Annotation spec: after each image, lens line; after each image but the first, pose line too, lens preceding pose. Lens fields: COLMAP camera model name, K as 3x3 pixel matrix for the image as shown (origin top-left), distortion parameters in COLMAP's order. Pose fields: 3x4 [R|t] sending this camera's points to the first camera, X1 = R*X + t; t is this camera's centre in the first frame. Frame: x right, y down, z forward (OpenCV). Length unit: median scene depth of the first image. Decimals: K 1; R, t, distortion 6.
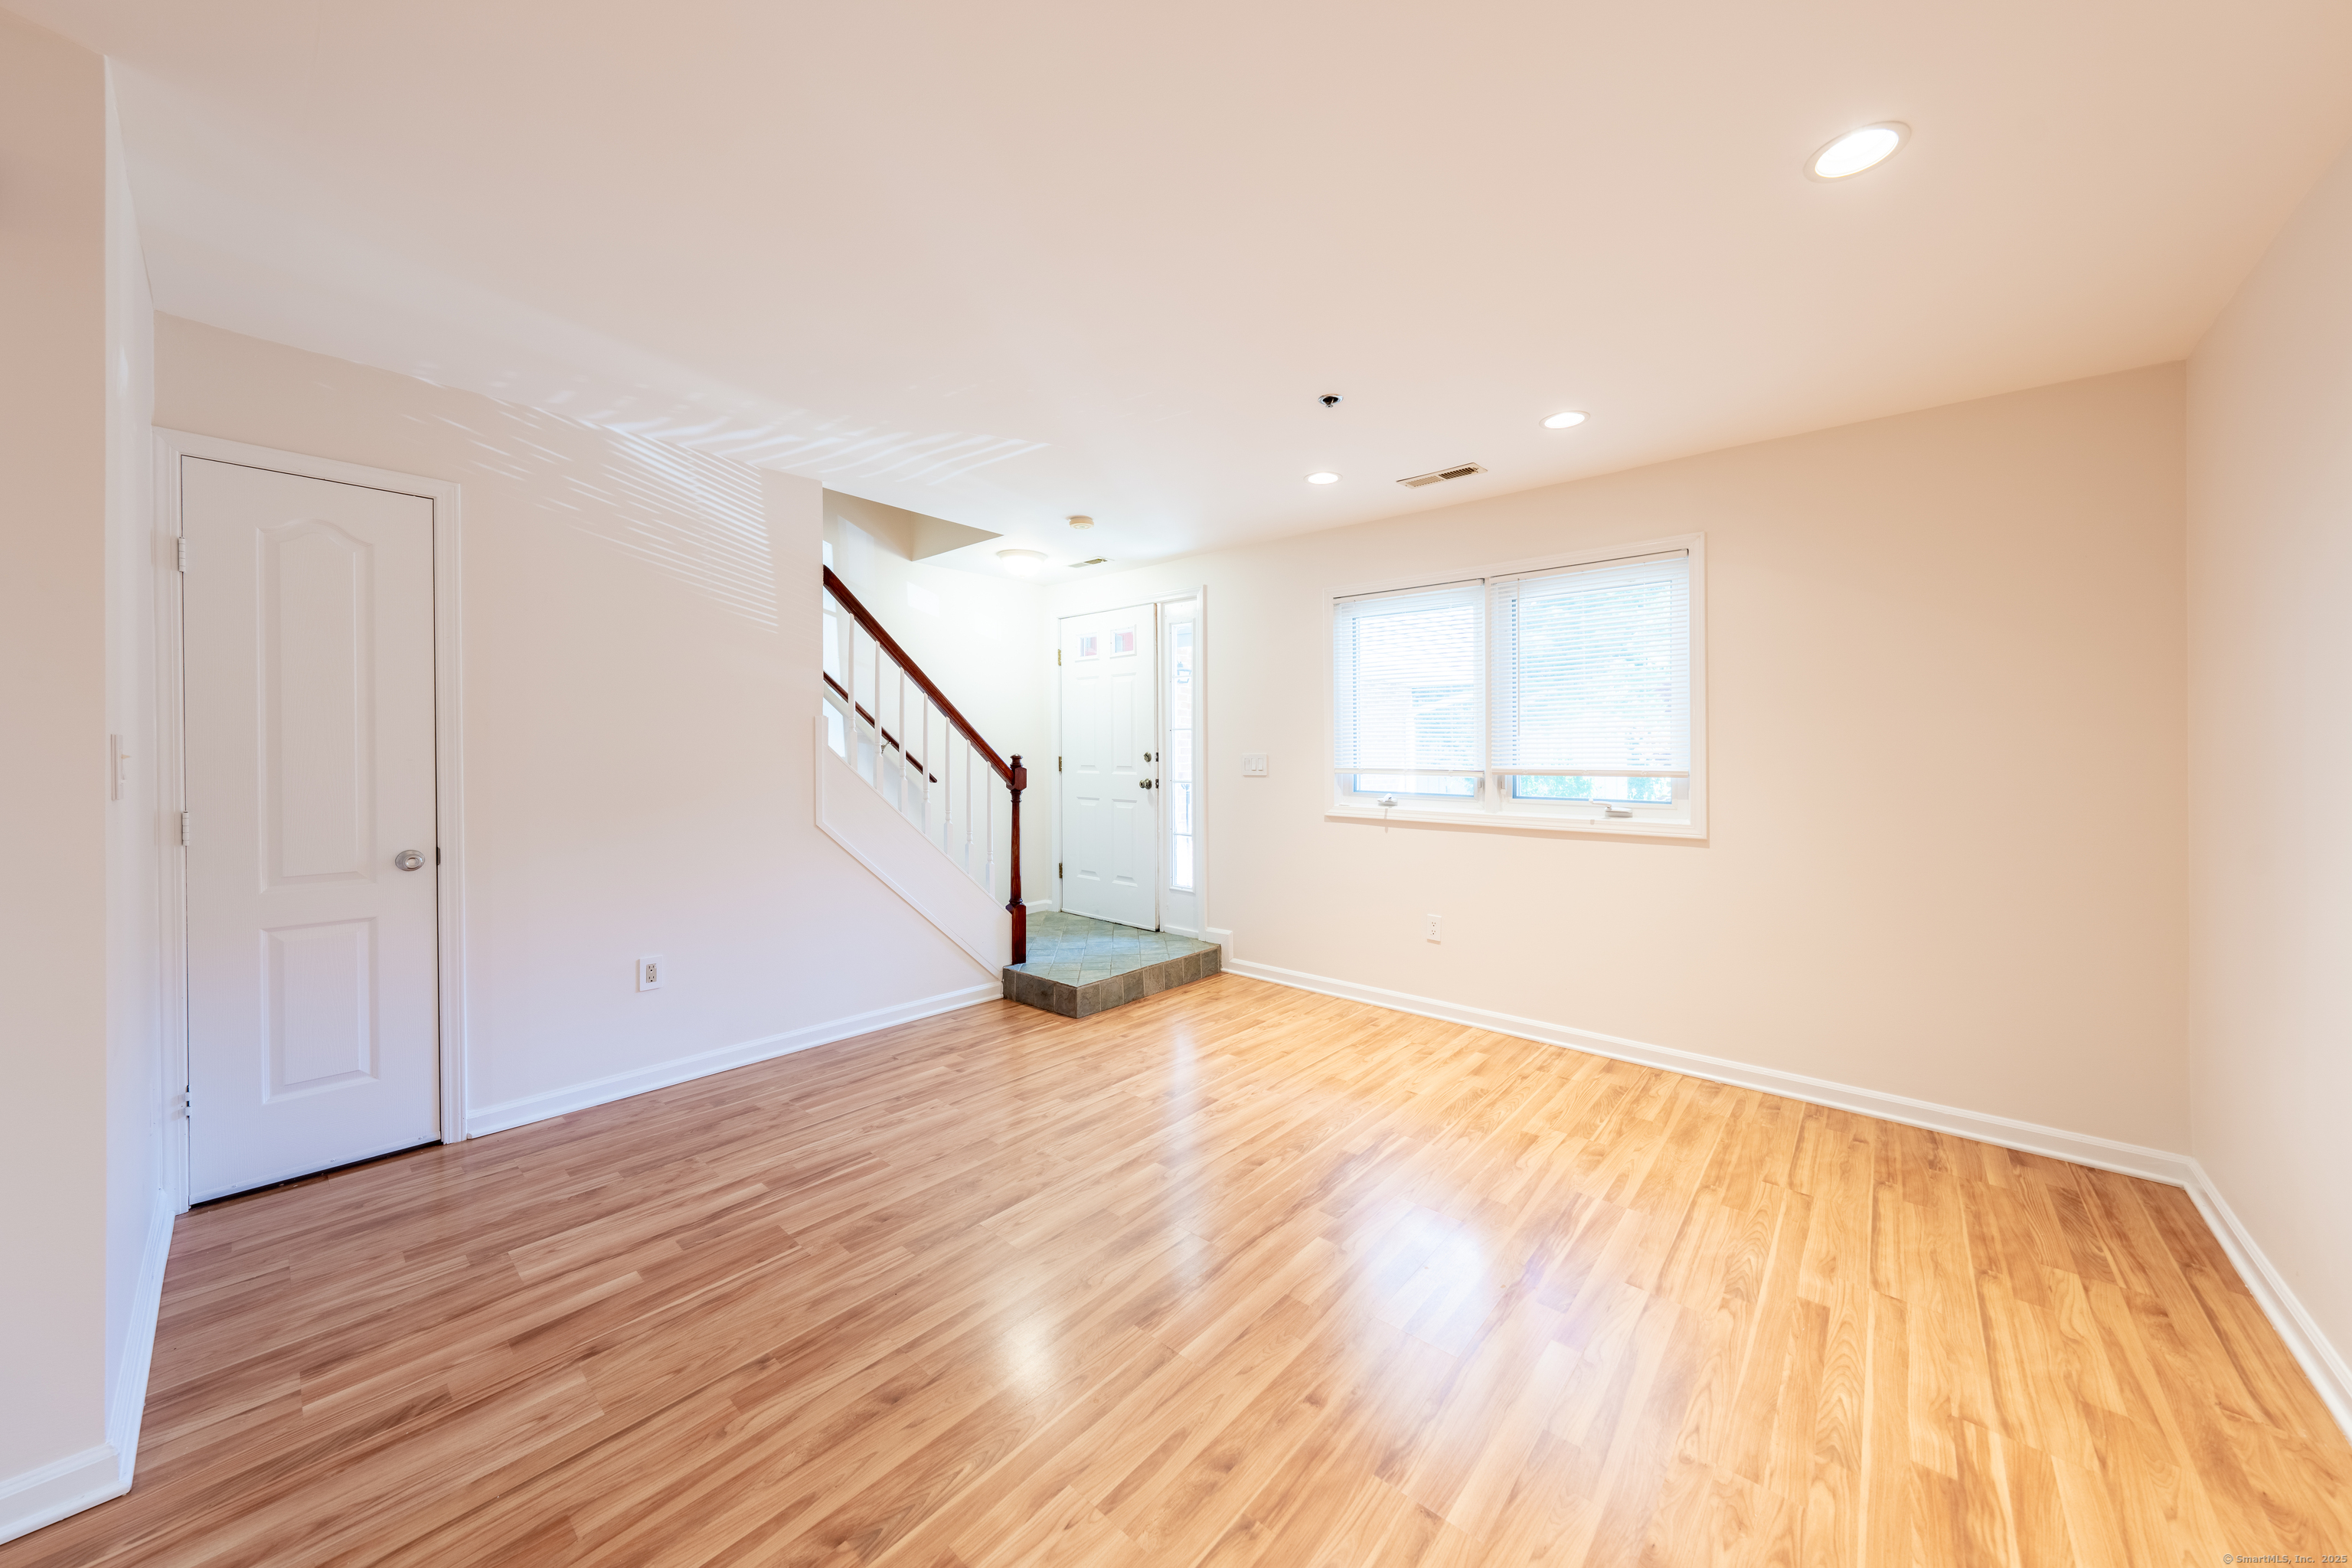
lens RADIAL K [[805.1, 0, 1152.3], [0, 805.1, 754.3], [0, 0, 1]] dist [-0.000677, -0.000124]
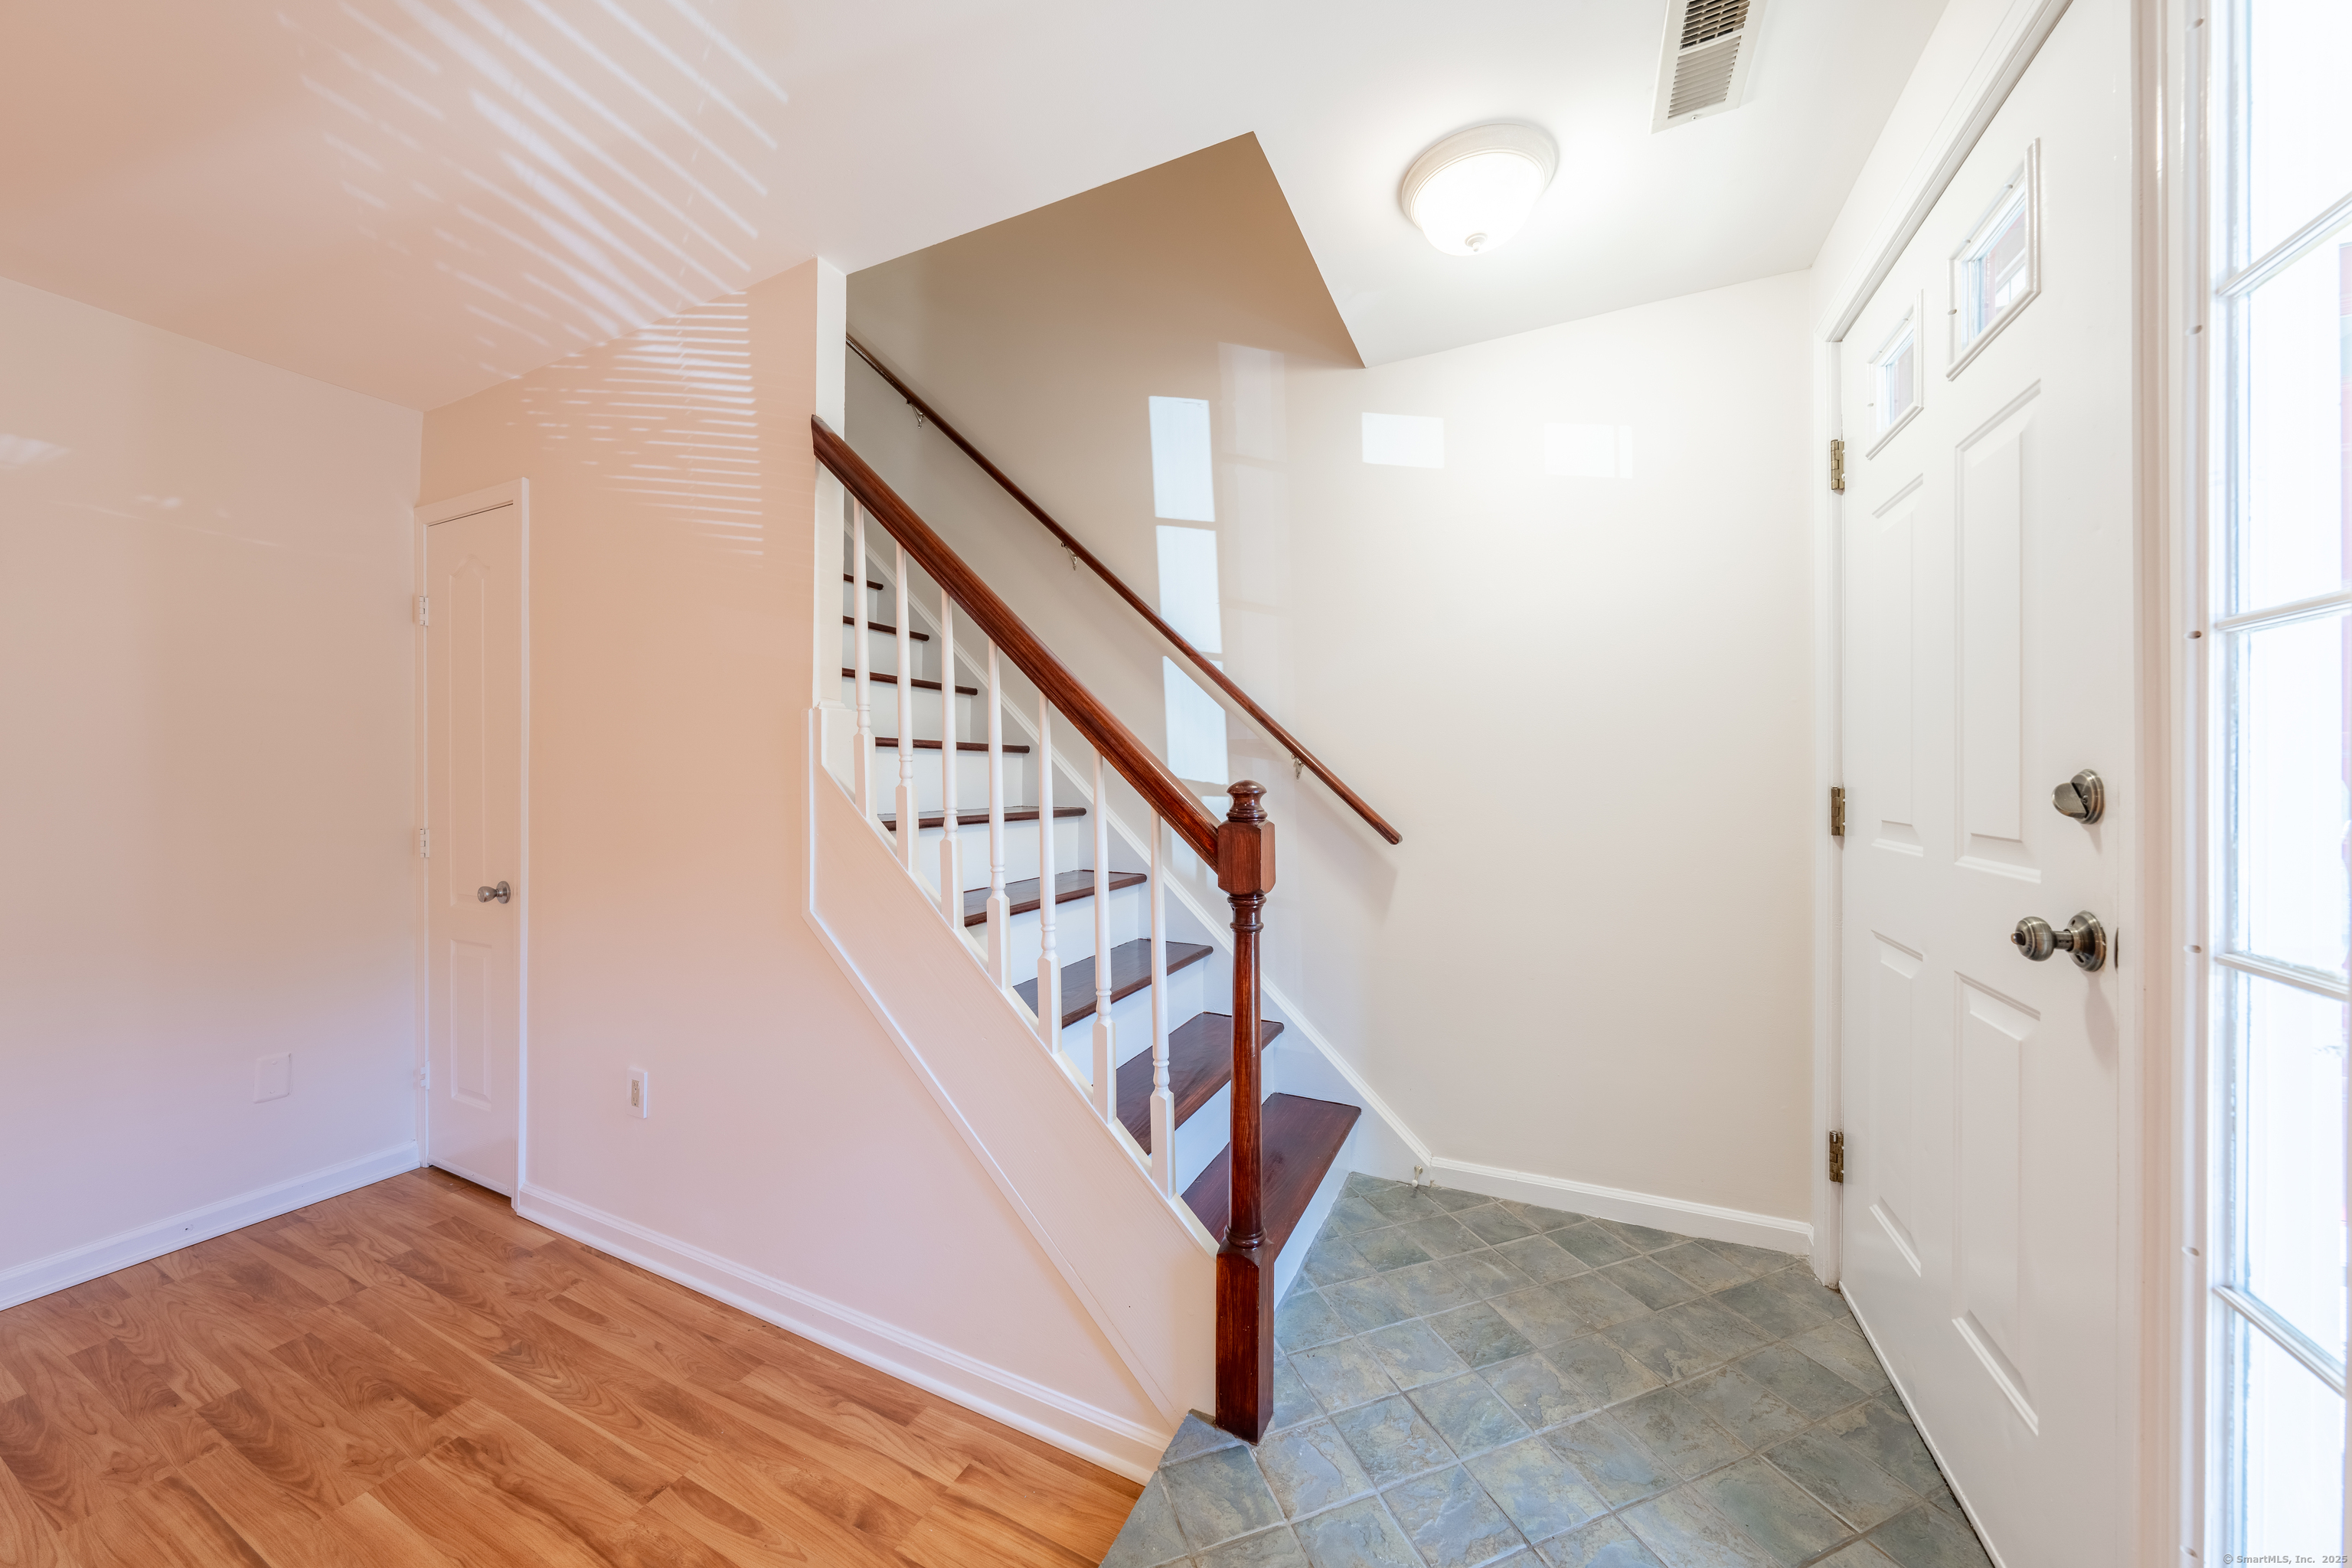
lens RADIAL K [[789.2, 0, 1171.9], [0, 789.2, 795.0], [0, 0, 1]] dist [-0.001031, -0.000063]
pose [[0.311027, 0.021070, -0.950167, 0.181513], [0.000601, 0.999750, 0.022367, -0.002481], [0.950401, -0.007528, 0.310936, 1.326924]]
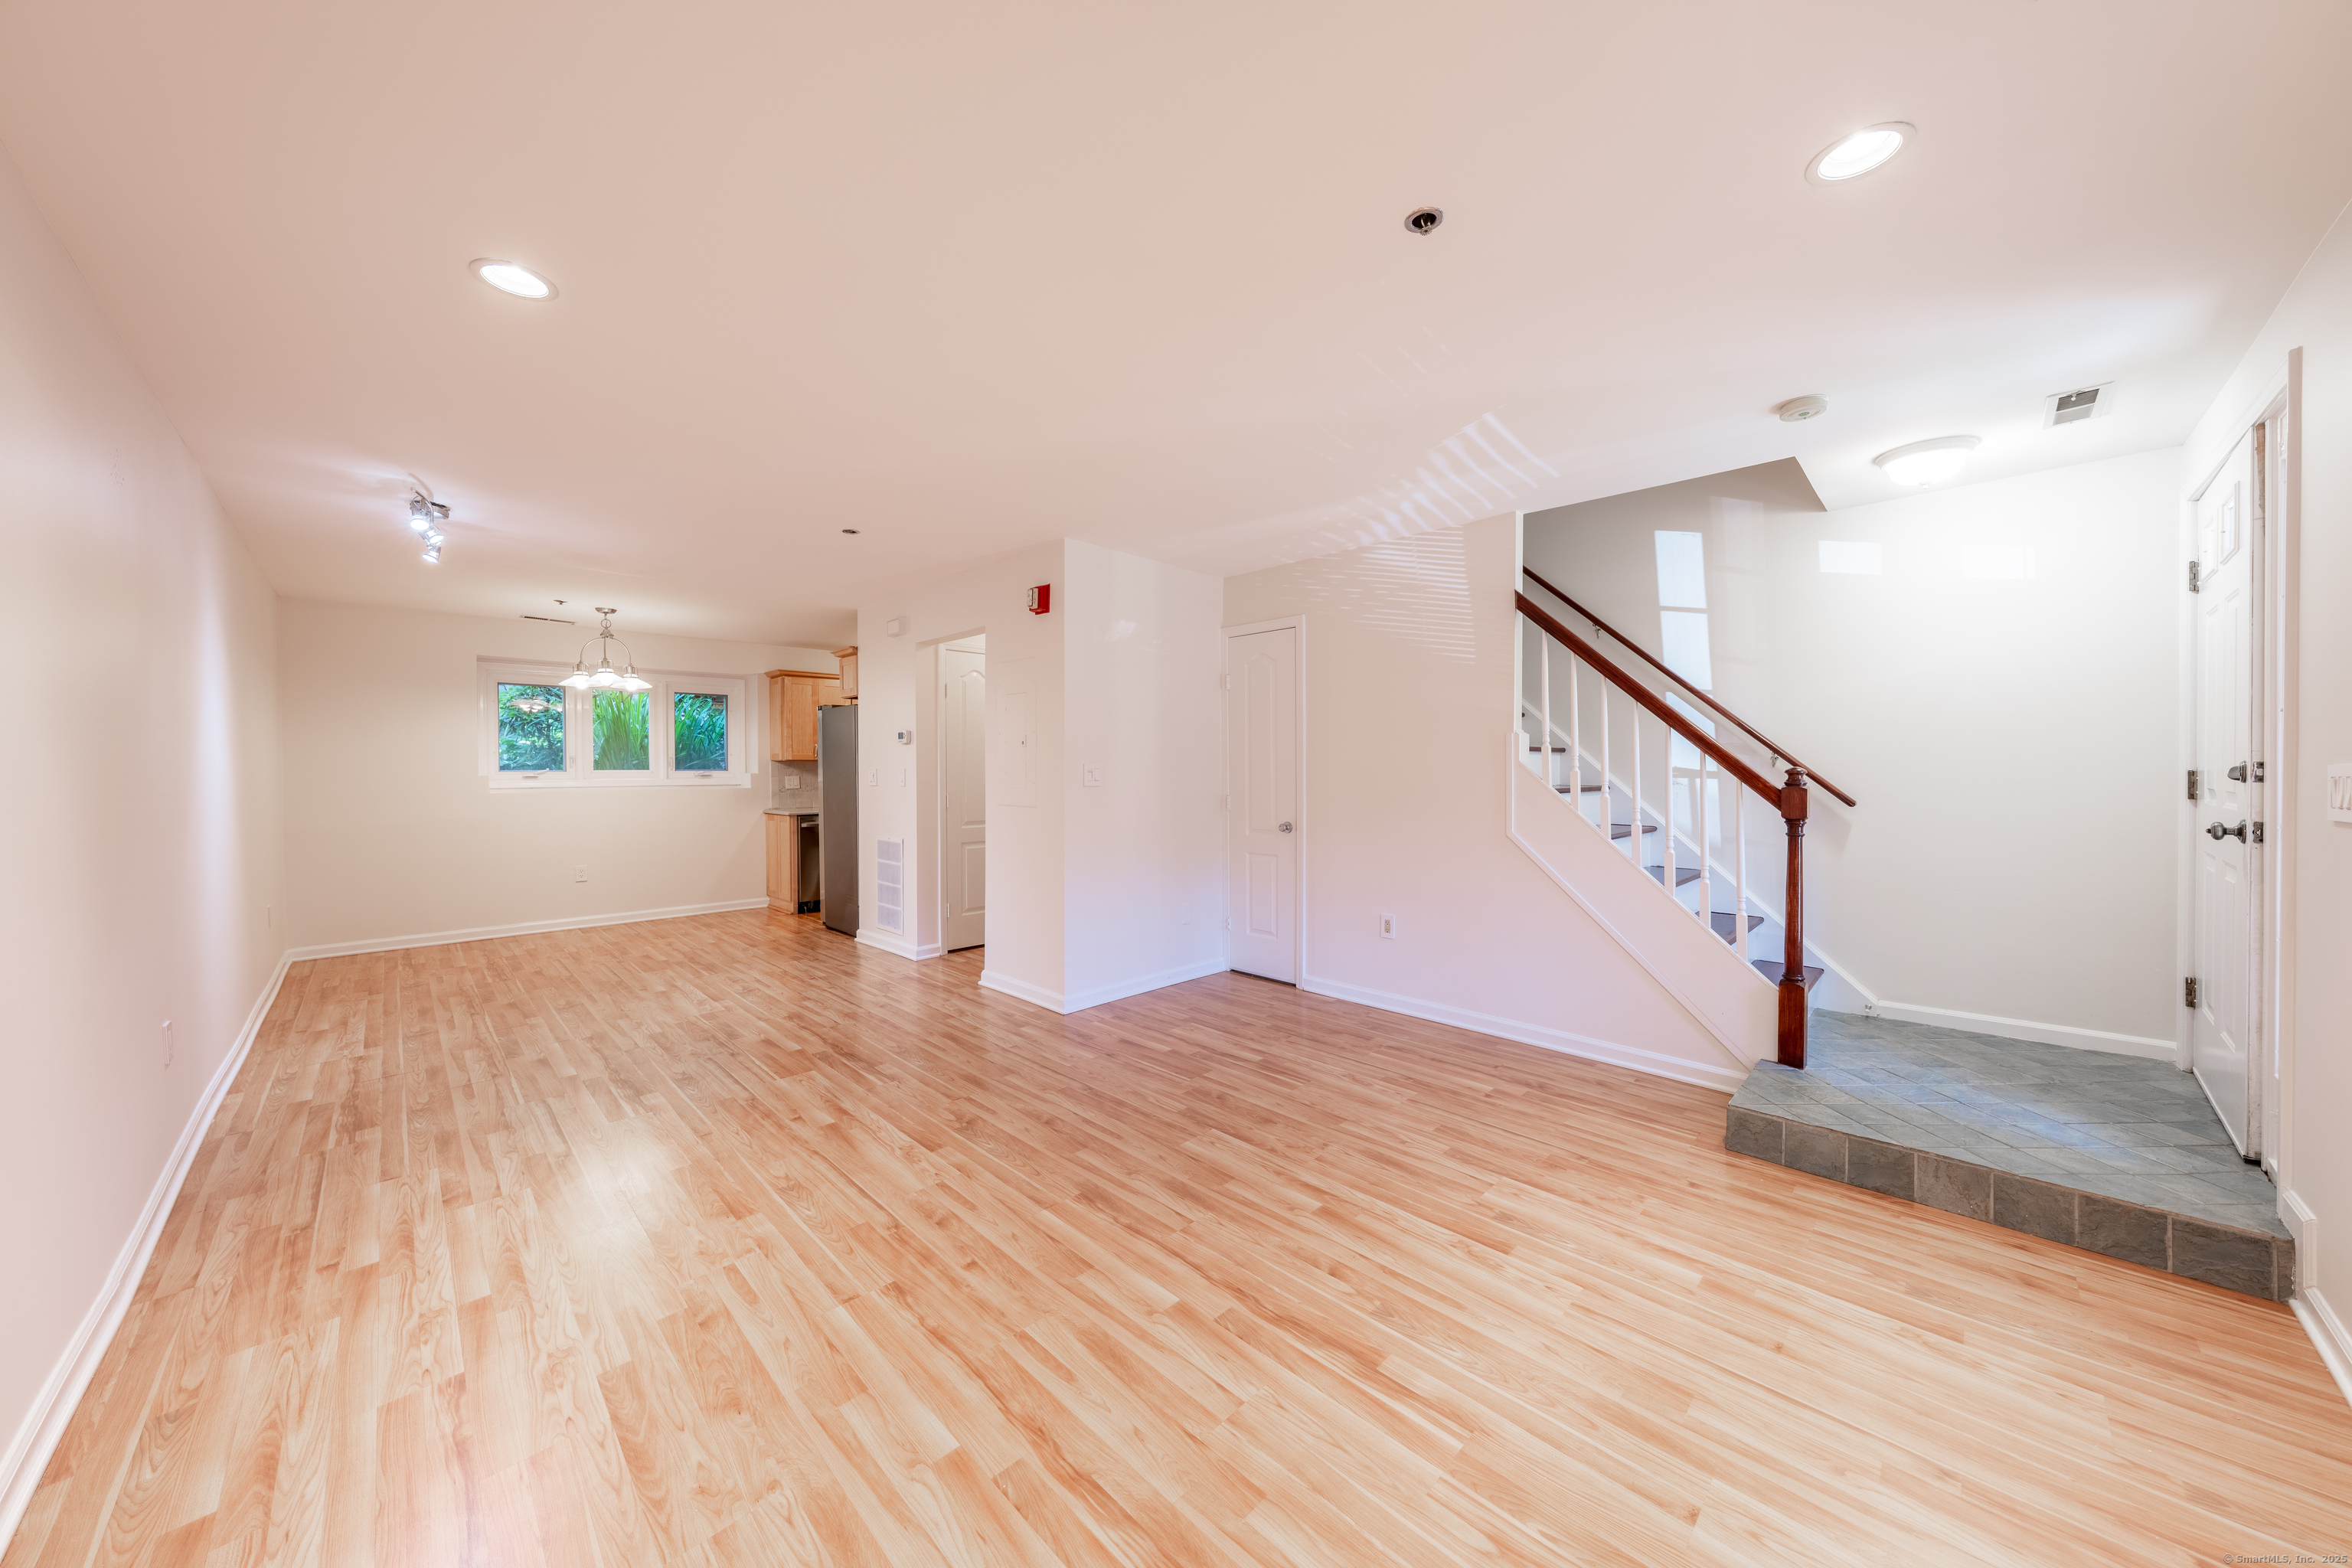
lens RADIAL K [[773.6, 0, 1199.7], [0, 773.6, 785.7], [0, 0, 1]] dist [0.000606, 0.000023]
pose [[-0.016379, 0.019739, -0.999671, 0.773155], [0.003613, 0.999800, 0.019683, 0.000839], [0.999859, -0.003289, -0.016447, 0.750971]]
